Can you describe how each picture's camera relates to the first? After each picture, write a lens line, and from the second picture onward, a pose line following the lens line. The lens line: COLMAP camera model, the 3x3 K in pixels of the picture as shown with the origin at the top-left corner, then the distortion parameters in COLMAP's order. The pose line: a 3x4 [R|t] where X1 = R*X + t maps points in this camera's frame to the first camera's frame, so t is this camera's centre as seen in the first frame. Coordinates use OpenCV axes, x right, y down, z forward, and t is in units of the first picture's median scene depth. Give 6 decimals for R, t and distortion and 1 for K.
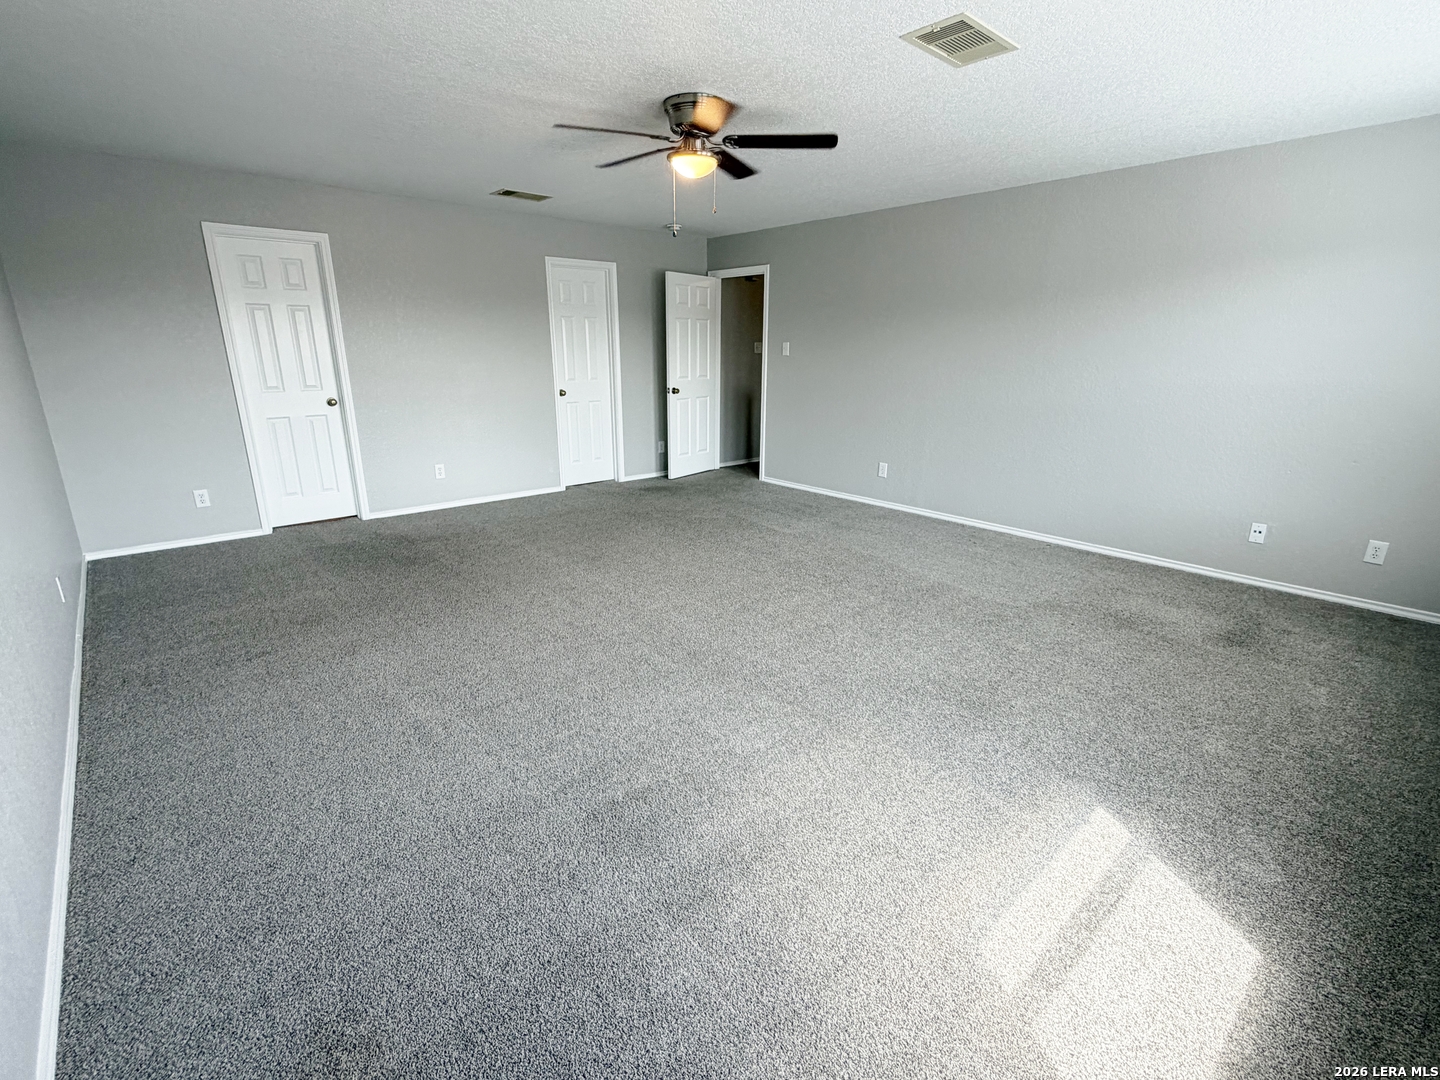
lens RADIAL K [[669.0, 0, 720.9], [0, 669.0, 542.2], [0, 0, 1]] dist [-0.019533, -0.000221]
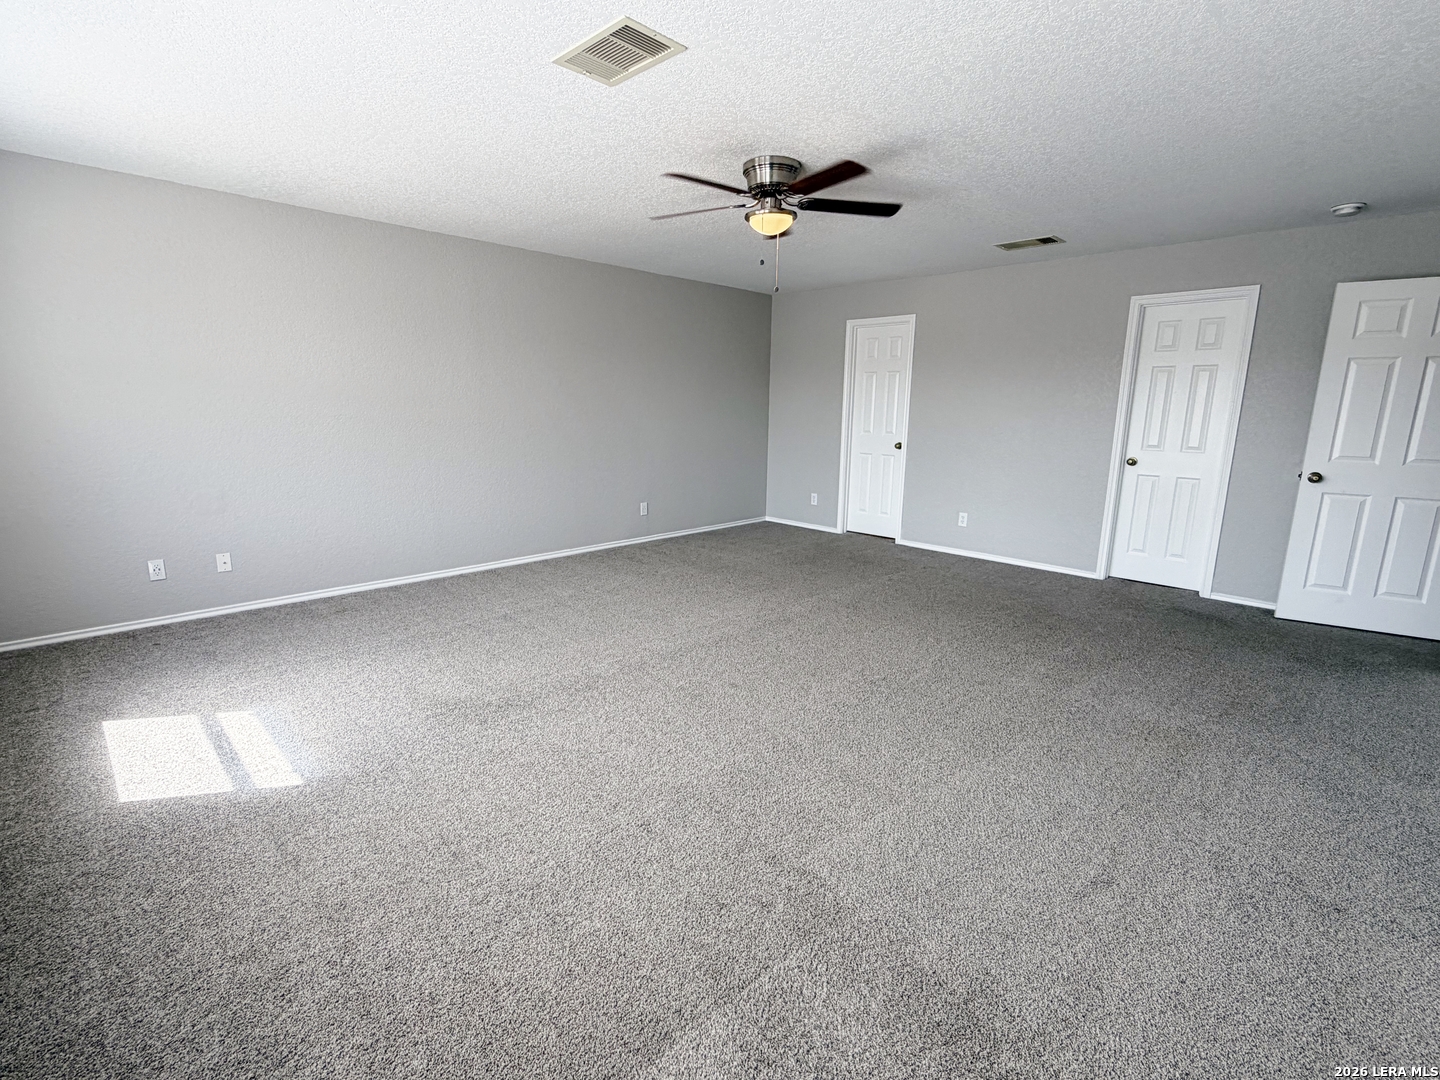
lens RADIAL K [[667.4, 0, 720.0], [0, 667.4, 540.0], [0, 0, 1]] dist [0.012624, -0.000032]
pose [[0.060107, 0.198336, -0.978289, 0.693831], [-0.293469, 0.940259, 0.172595, -0.168861], [0.954077, 0.276724, 0.114721, 0.599800]]
